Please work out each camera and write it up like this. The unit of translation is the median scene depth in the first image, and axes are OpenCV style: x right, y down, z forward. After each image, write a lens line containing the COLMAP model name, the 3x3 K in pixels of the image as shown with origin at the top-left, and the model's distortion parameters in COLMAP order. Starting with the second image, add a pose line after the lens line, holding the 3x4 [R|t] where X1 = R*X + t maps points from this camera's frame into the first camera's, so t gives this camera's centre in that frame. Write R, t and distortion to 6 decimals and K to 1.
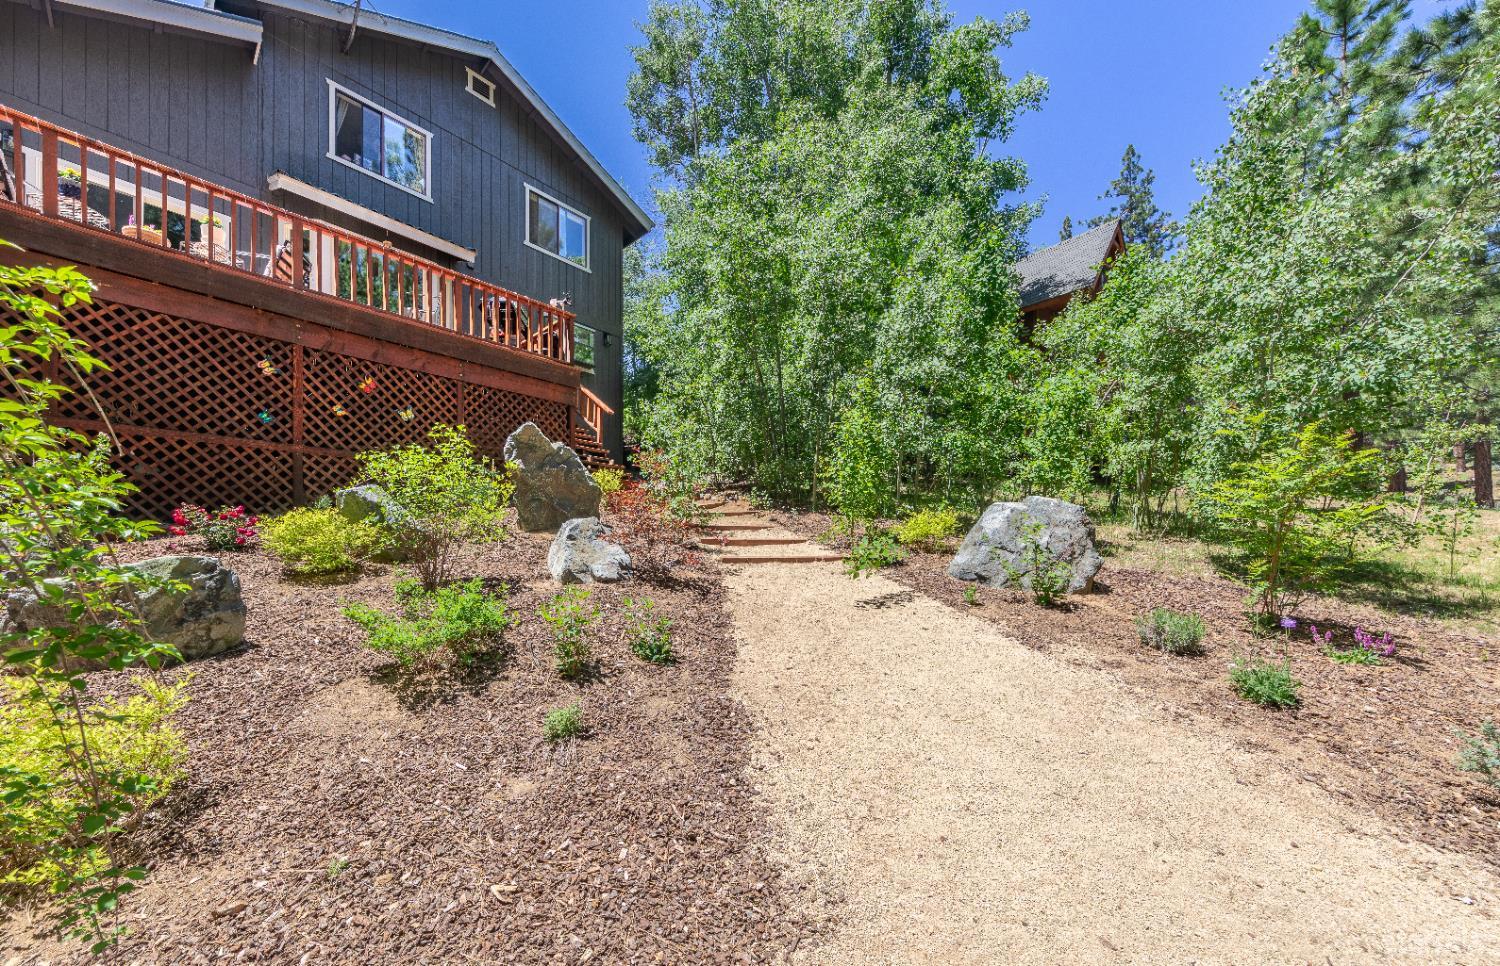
lens RADIAL K [[551.6, 0, 749.1], [0, 551.6, 548.2], [0, 0, 1]] dist [-0.000772, -0.000017]
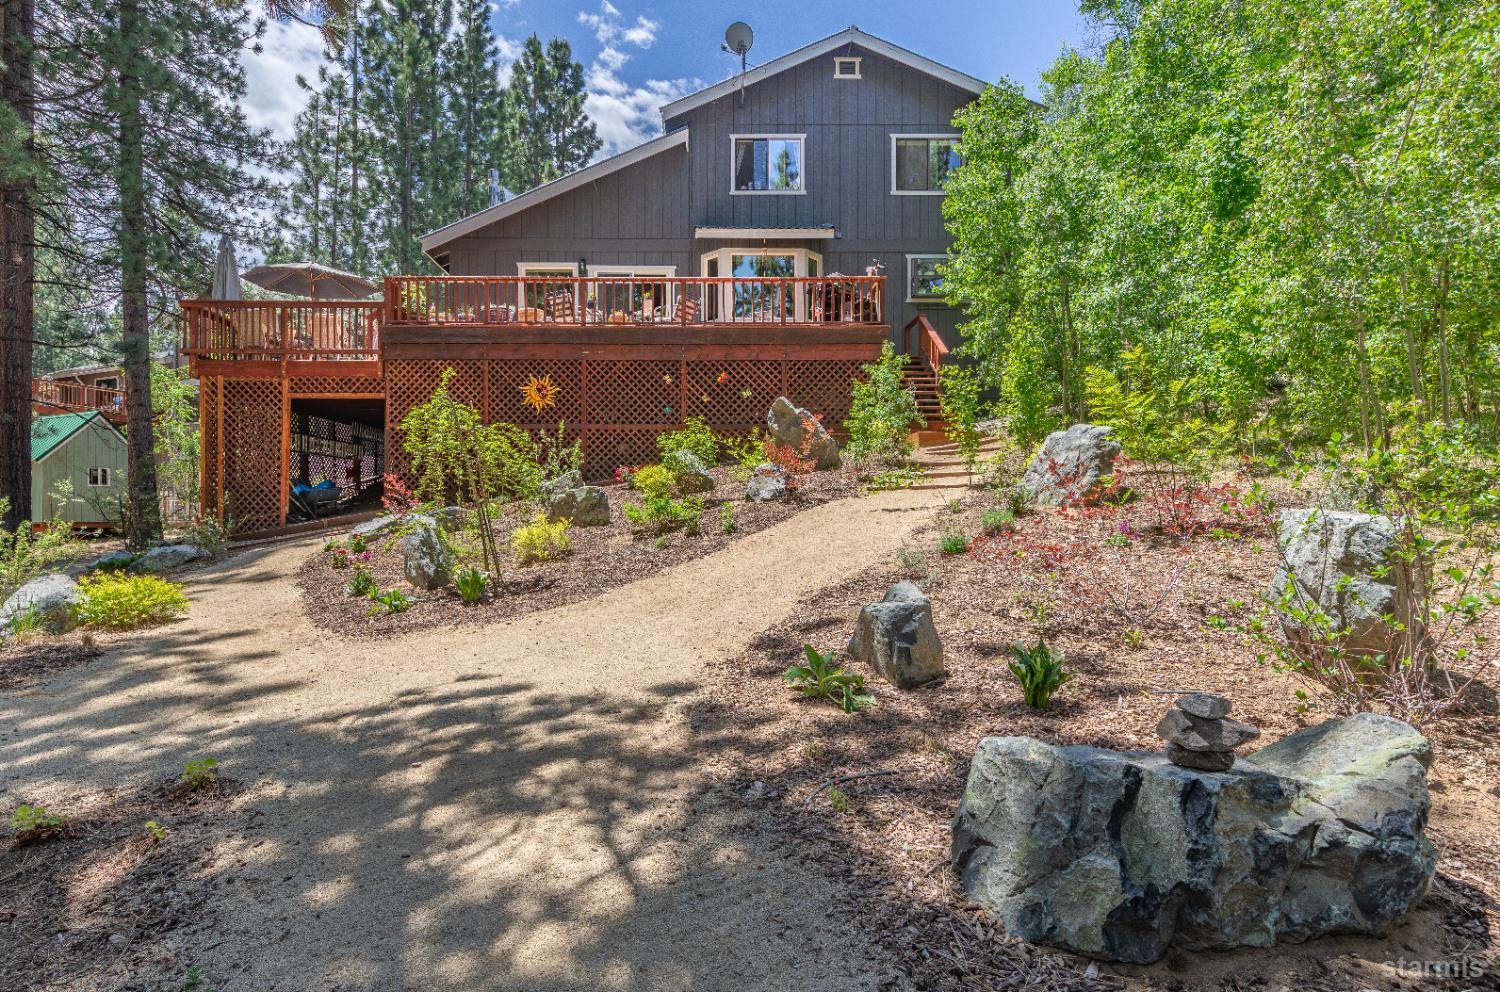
lens RADIAL K [[734.9, 0, 750.0], [0, 734.9, 496.0], [0, 0, 1]] dist [0.000990, 0.000036]
pose [[0.725601, -0.018990, -0.687854, 0.521387], [0.015391, 0.999817, -0.011367, 0.030303], [0.687944, -0.002339, 0.725760, -0.271253]]
